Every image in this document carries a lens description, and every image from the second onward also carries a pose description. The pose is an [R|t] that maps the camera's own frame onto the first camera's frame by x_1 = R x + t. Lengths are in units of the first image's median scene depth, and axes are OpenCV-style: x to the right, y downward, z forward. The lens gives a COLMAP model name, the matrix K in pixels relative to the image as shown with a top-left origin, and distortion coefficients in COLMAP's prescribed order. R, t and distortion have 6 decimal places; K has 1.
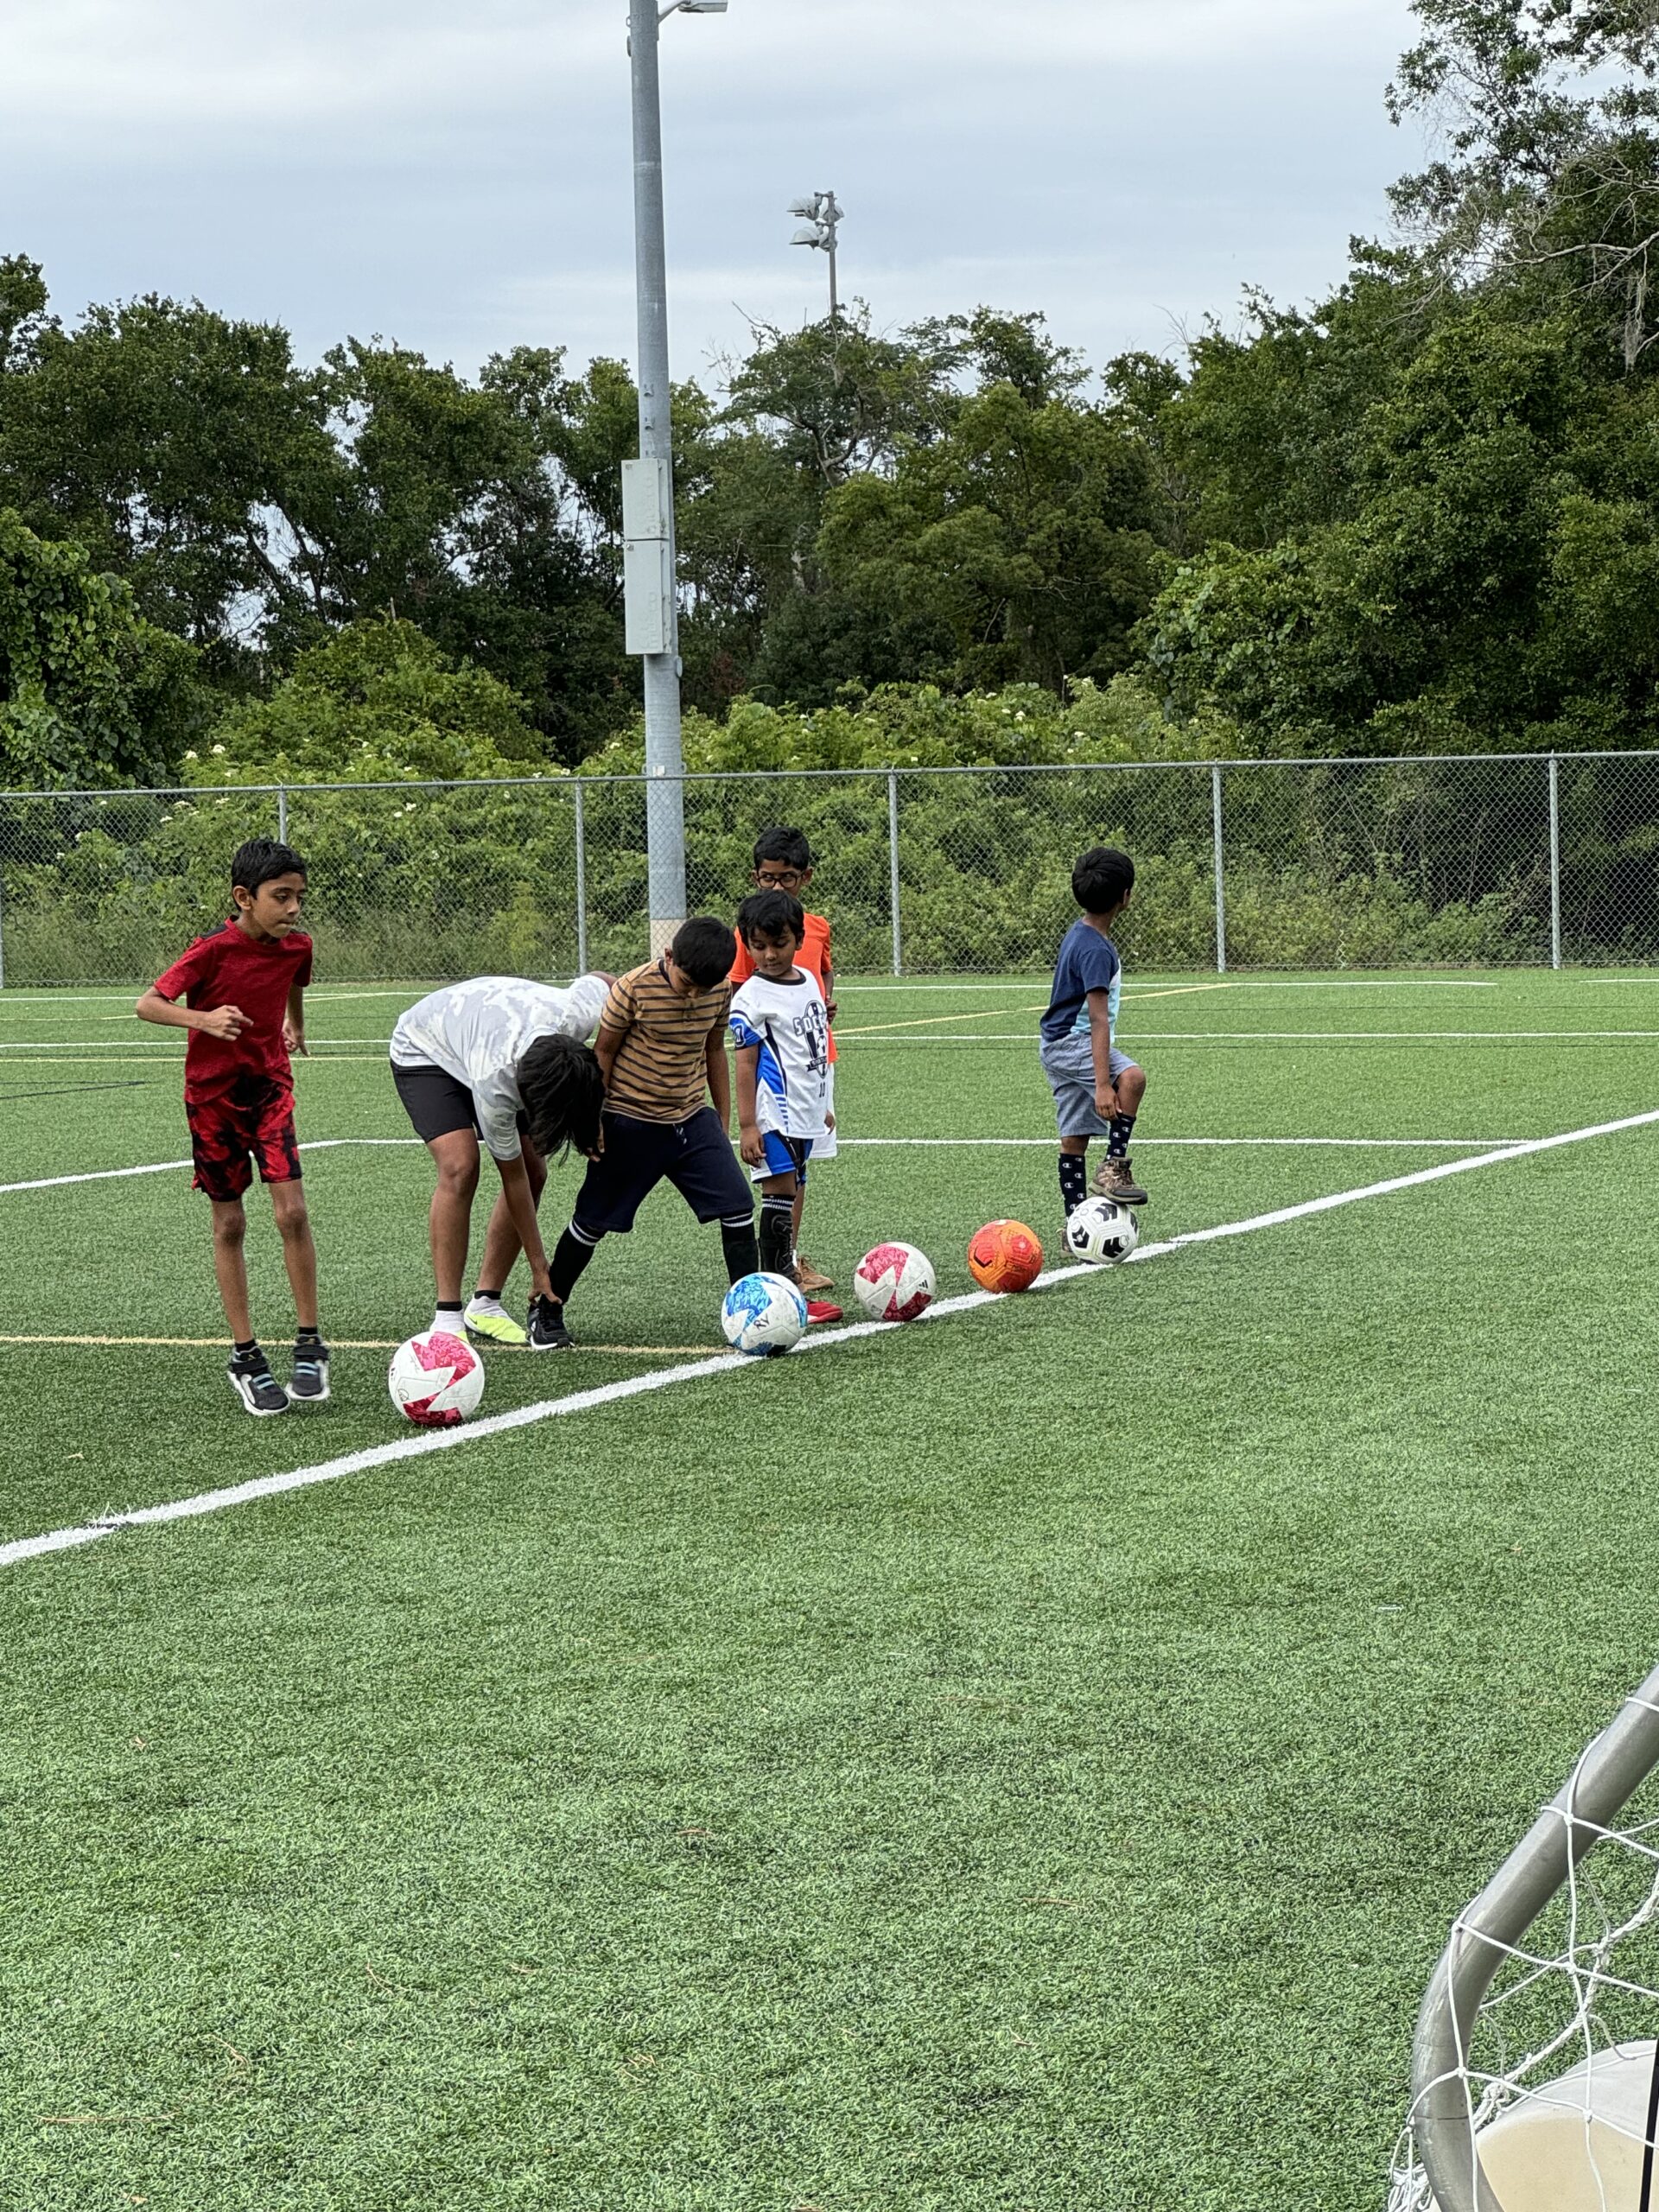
lens RADIAL K [[4515.8, 0, 829.5], [0, 4515.8, 1106.0], [0, 0, 1]] dist [-0.025657, -0.940702]
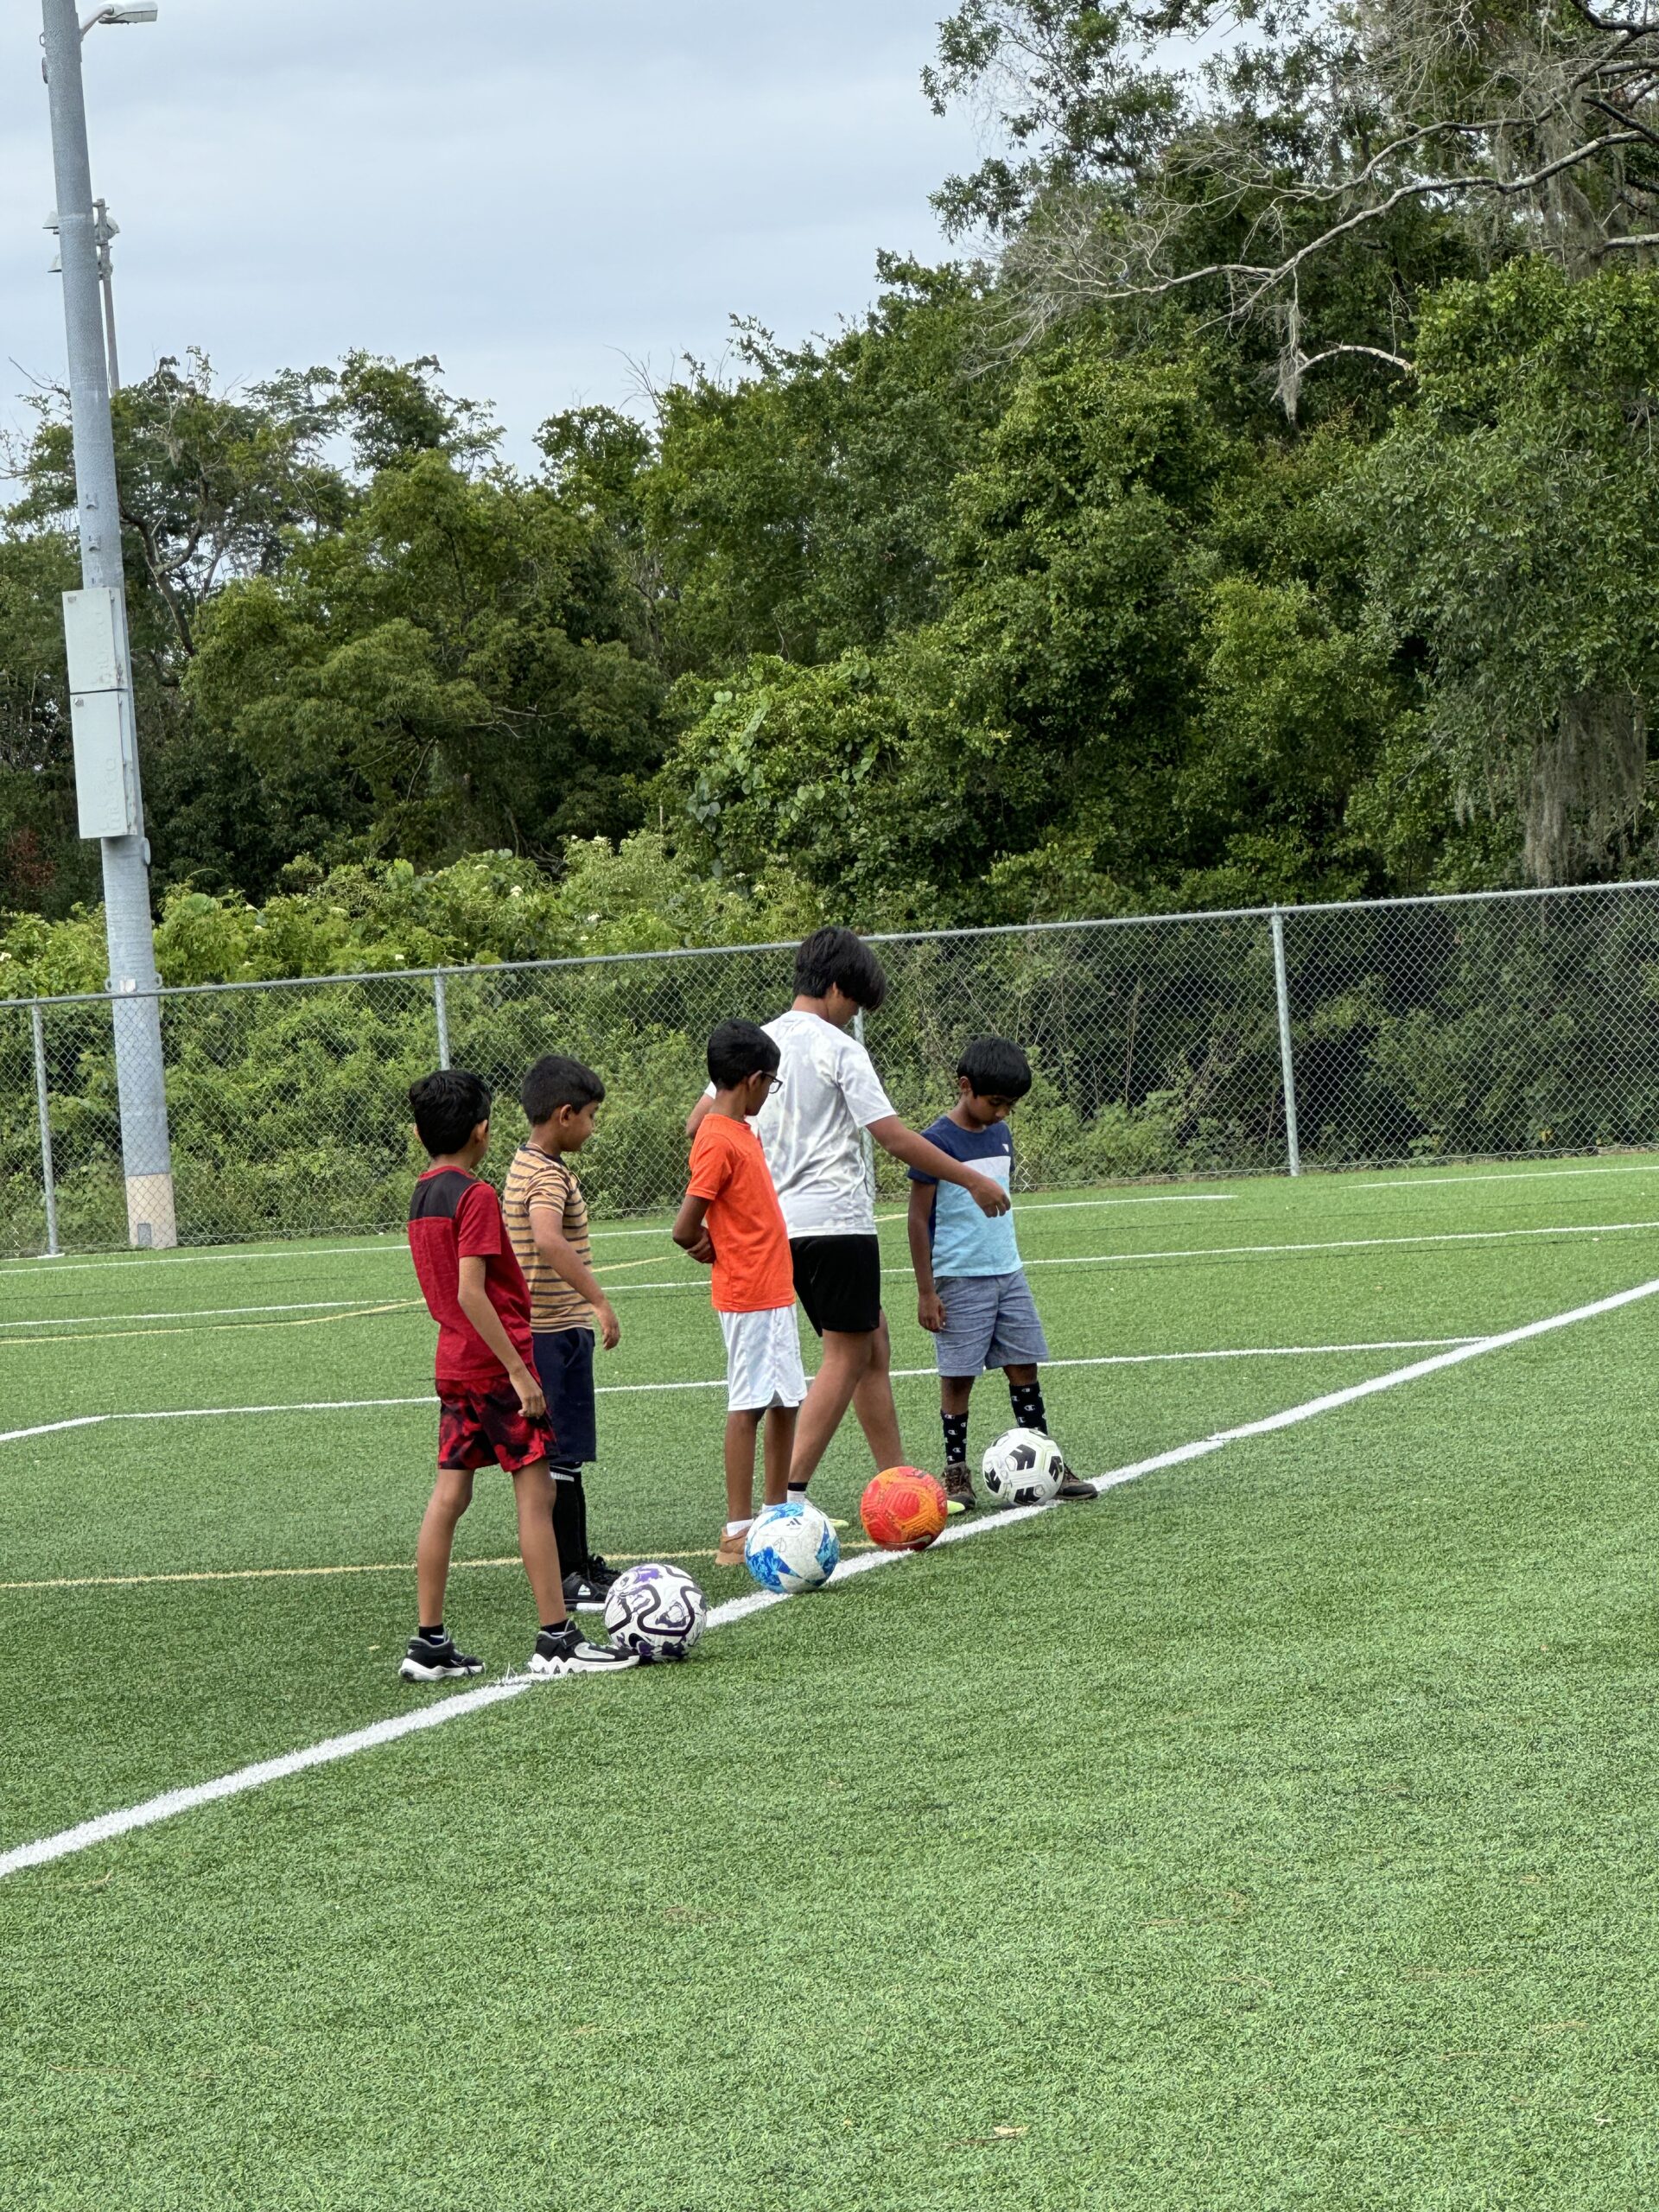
lens RADIAL K [[8133.2, 0, 829.5], [0, 8133.2, 1106.0], [0, 0, 1]] dist [-1.059770, 10.092000]
pose [[0.979440, -0.051705, 0.194998, -0.176692], [0.063284, 0.996554, -0.053620, 0.026128], [-0.191553, 0.064857, 0.979337, -0.350706]]
